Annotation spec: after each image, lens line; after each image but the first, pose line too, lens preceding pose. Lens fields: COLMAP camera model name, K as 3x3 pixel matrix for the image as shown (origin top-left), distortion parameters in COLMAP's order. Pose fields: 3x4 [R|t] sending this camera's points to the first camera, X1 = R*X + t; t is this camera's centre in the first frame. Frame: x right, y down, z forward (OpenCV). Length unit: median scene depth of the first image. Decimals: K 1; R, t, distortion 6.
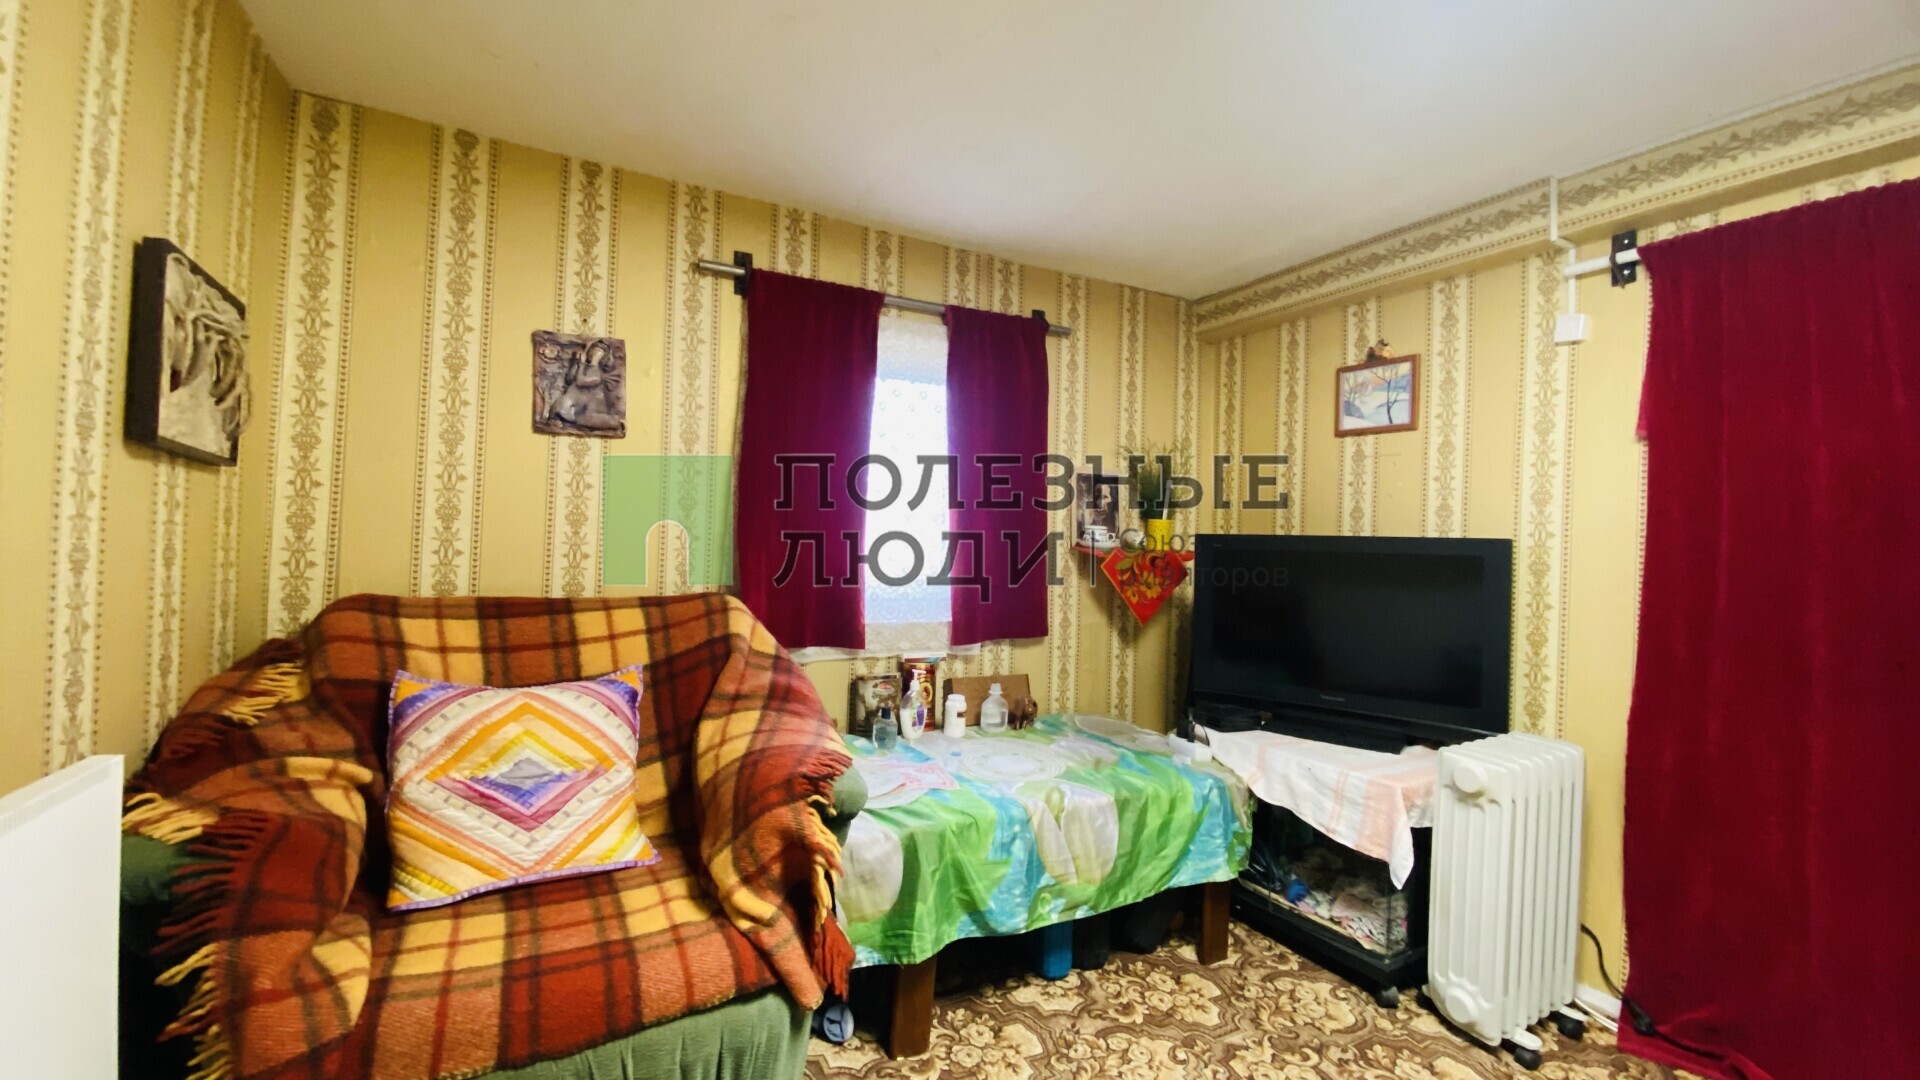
lens RADIAL K [[791.1, 0, 944.9], [0, 791.1, 528.2], [0, 0, 1]] dist [-0.007584, -0.011705]
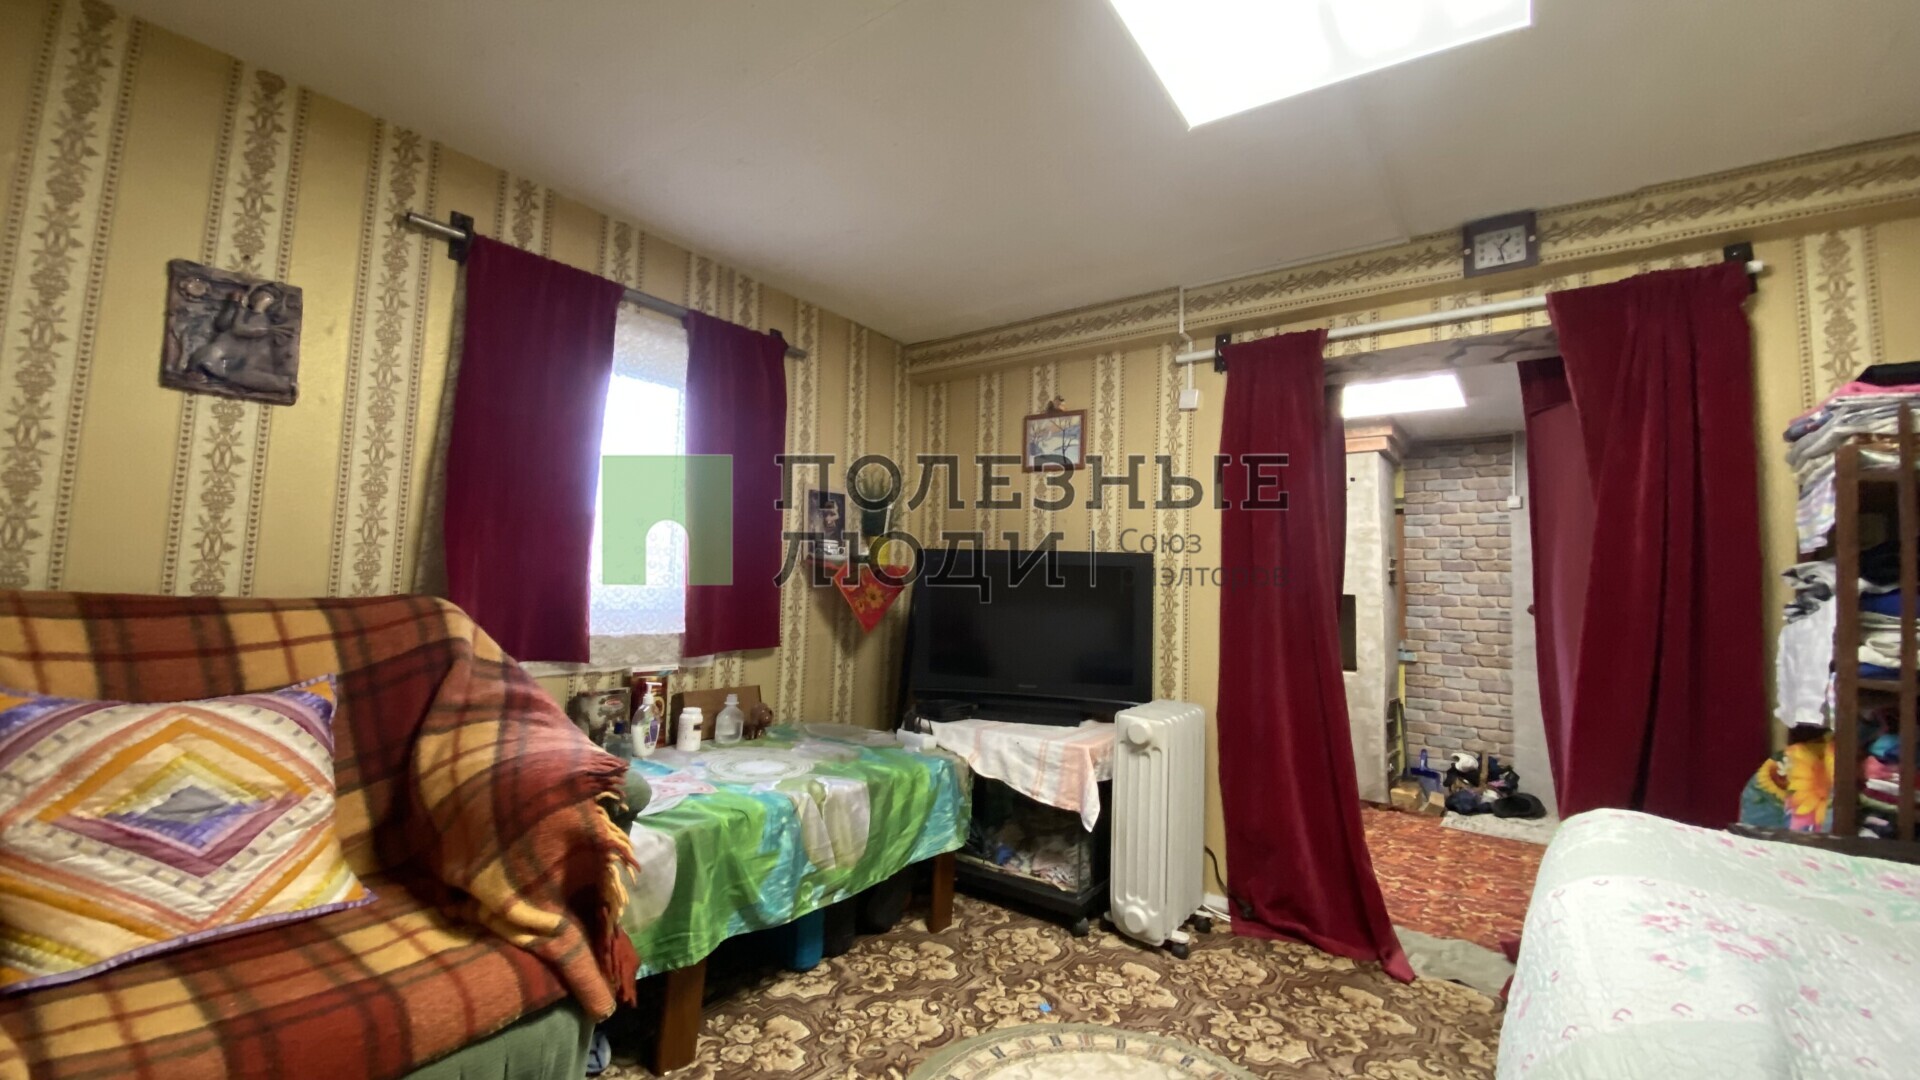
lens RADIAL K [[791.1, 0, 972.4], [0, 791.1, 530.9], [0, 0, 1]] dist [-0.007584, -0.011705]
pose [[0.890391, 0.036660, 0.453718, -0.149843], [-0.012174, 0.998313, -0.056772, 0.055087], [-0.455034, 0.045026, 0.889335, -0.034041]]
